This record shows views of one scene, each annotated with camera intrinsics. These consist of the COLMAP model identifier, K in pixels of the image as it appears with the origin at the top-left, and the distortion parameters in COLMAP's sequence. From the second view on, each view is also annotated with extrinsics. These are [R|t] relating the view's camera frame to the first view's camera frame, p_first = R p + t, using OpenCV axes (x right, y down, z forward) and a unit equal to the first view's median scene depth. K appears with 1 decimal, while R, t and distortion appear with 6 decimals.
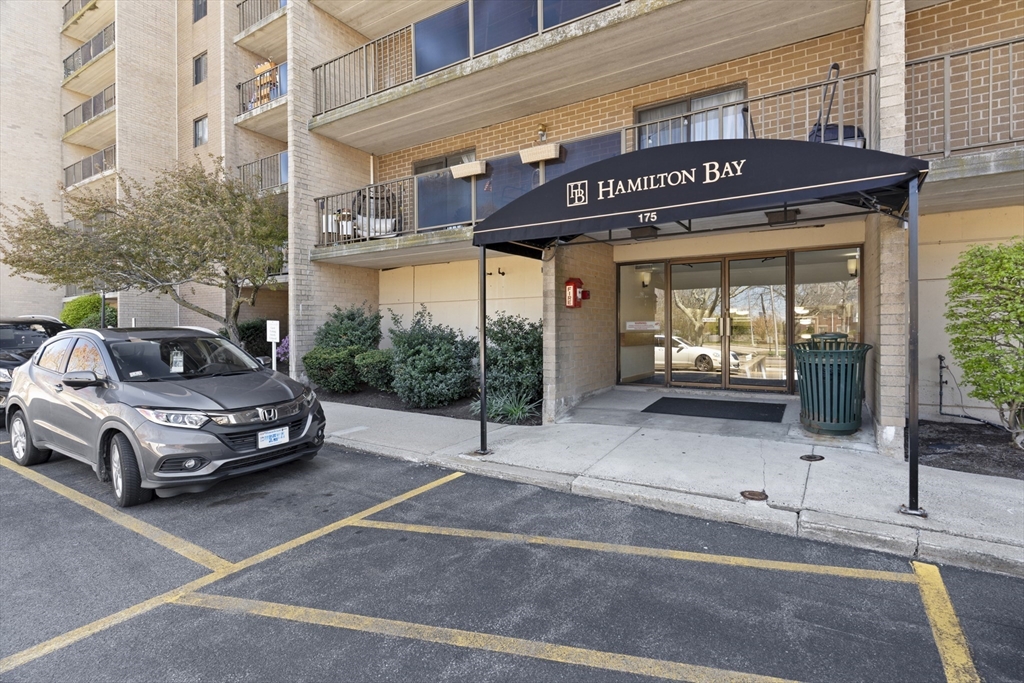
lens RADIAL K [[491.9, 0, 508.5], [0, 491.9, 331.7], [0, 0, 1]] dist [-0.000618, -0.000326]
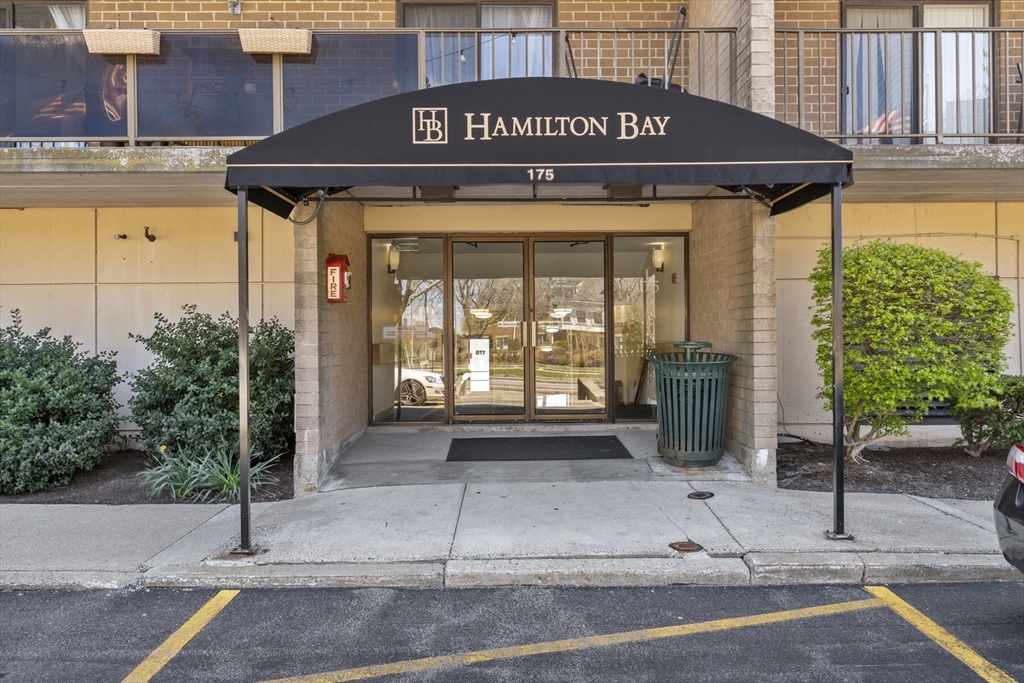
lens RADIAL K [[799.3, 0, 513.0], [0, 799.3, 343.0], [0, 0, 1]] dist [-0.003438, 0.002231]
pose [[0.843553, -0.003382, 0.537036, -0.336875], [0.004645, 0.999989, -0.000998, 0.006335], [-0.537026, 0.003336, 0.843559, 0.057806]]
